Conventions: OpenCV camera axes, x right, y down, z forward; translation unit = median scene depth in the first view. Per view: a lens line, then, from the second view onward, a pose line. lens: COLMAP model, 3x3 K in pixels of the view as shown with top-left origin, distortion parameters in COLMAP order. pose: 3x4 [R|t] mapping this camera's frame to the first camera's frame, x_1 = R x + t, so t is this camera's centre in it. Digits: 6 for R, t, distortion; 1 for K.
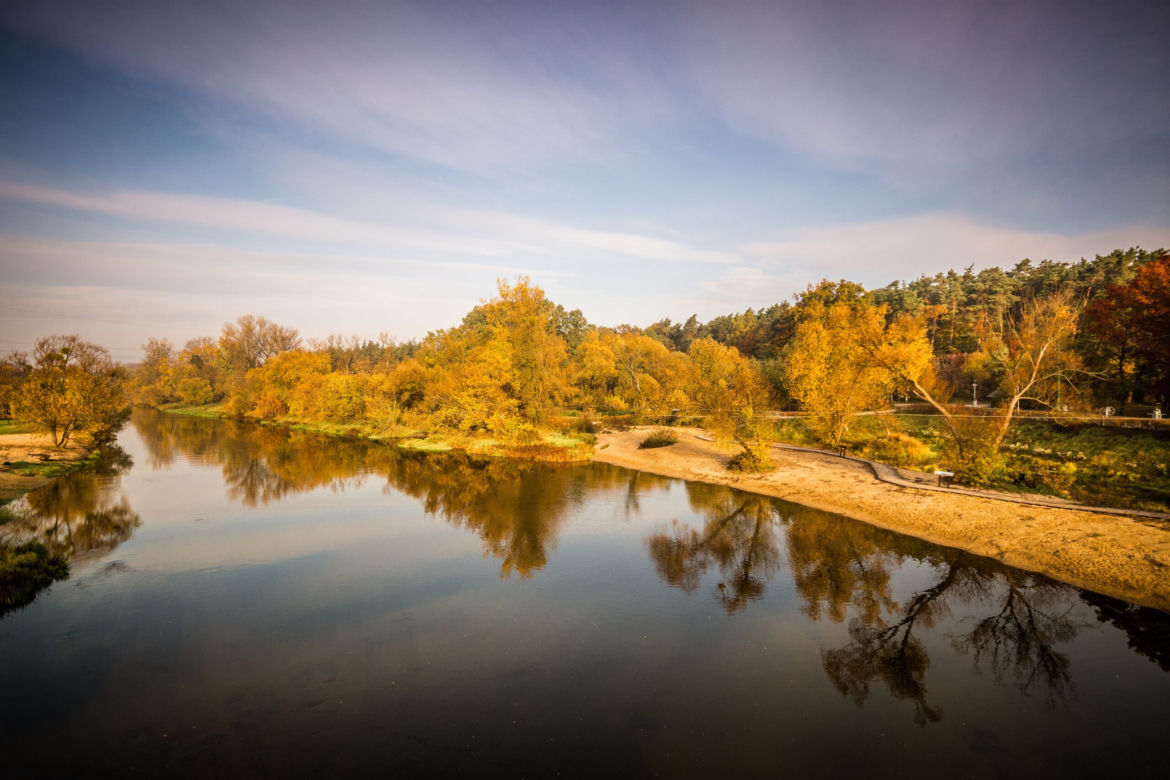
lens RADIAL K [[582.8, 0, 585.0], [0, 582.8, 390.0], [0, 0, 1]] dist [0.003350, 0.000460]
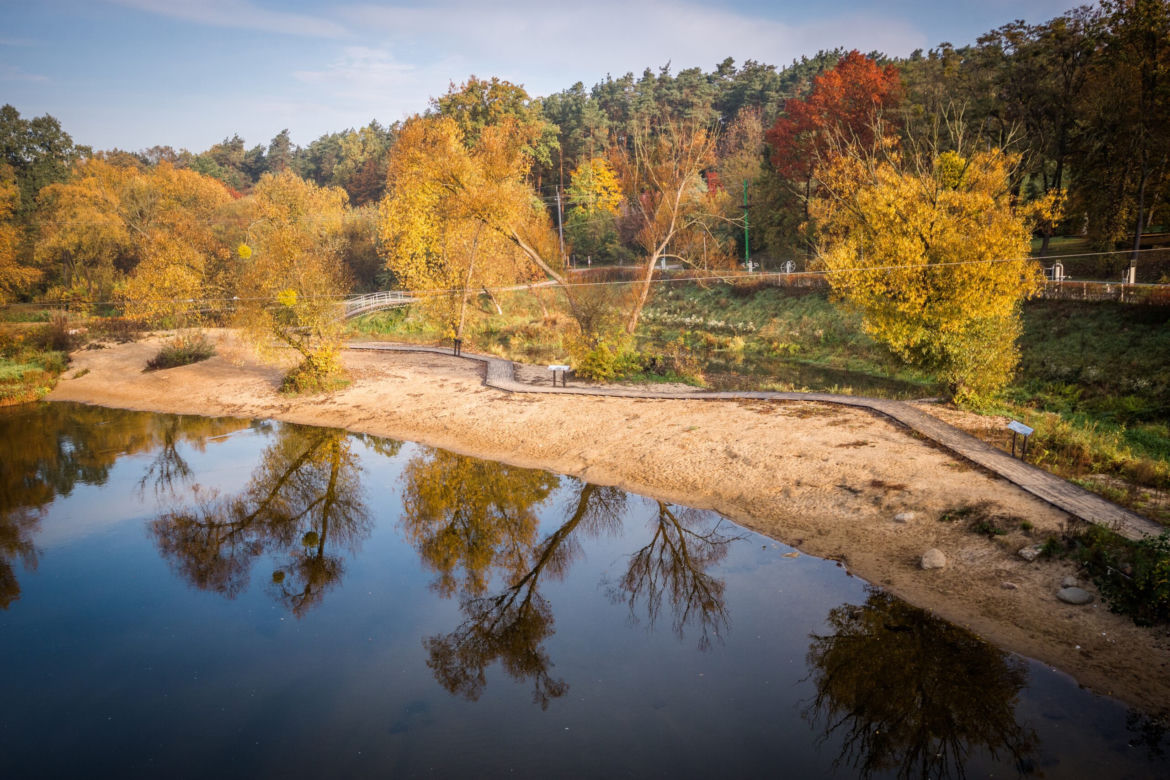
lens RADIAL K [[956.0, 0, 585.0], [0, 956.0, 390.0], [0, 0, 1]] dist [0.013419, 0.009321]
pose [[0.897223, -0.103716, 0.429225, 0.100187], [0.044426, 0.988295, 0.145943, 0.000514], [-0.439338, -0.111875, 0.891328, -0.043243]]
